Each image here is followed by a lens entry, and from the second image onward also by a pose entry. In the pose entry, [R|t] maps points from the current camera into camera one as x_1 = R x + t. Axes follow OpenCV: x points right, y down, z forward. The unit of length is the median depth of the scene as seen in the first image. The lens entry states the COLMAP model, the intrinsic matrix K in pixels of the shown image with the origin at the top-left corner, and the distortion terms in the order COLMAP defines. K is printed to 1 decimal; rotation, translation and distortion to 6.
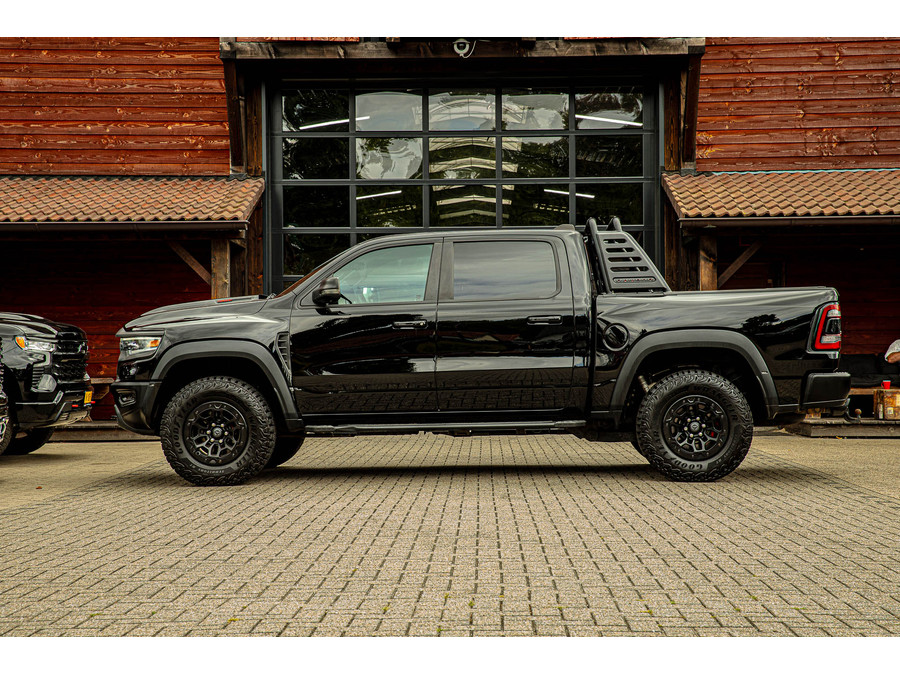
lens RADIAL K [[1738.1, 0, 458.4], [0, 1738.1, 331.4], [0, 0, 1]] dist [0.295524, 0.000000]
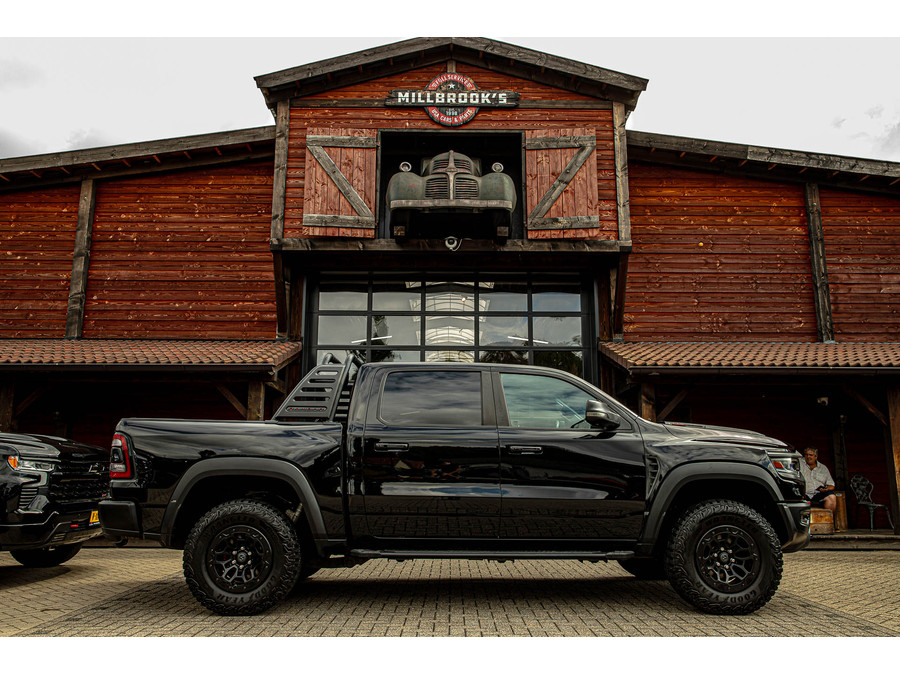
lens RADIAL K [[748.0, 0, 452.5], [0, 748.0, 338.1], [0, 0, 1]] dist [-0.032932, 0.039729]
pose [[0.999738, 0.013657, 0.018367, -0.006690], [-0.010420, 0.986063, -0.166047, 0.003365], [-0.020379, 0.165813, 0.985947, 0.453746]]
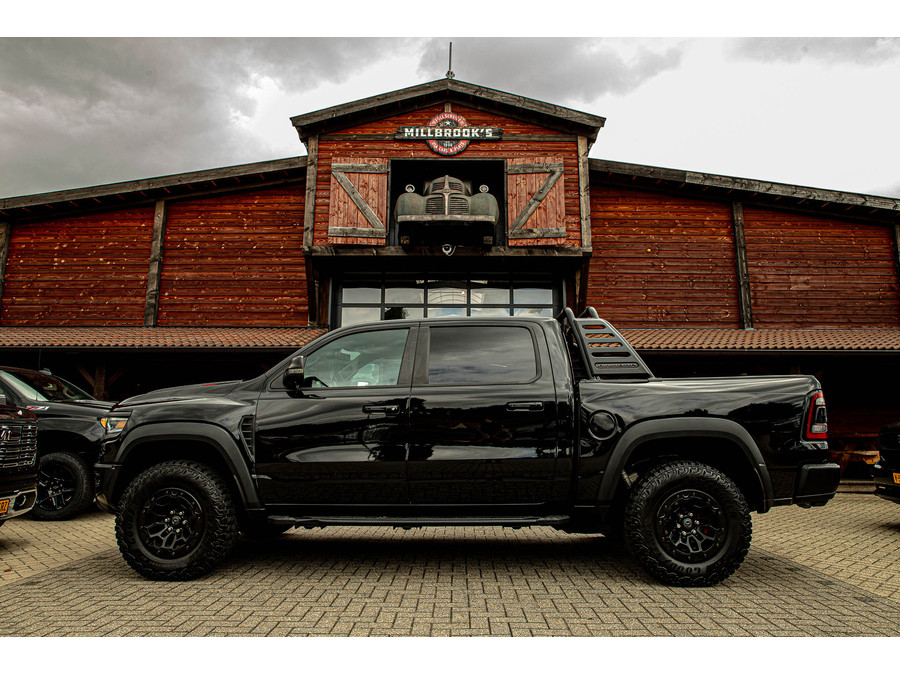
lens RADIAL K [[616.8, 0, 452.6], [0, 616.8, 338.5], [0, 0, 1]] dist [-0.081119, 0.034209]
pose [[0.999896, 0.013642, 0.004724, 0.005514], [-0.012845, 0.990036, -0.140227, 0.002829], [-0.006590, 0.140152, 0.990108, 0.436617]]
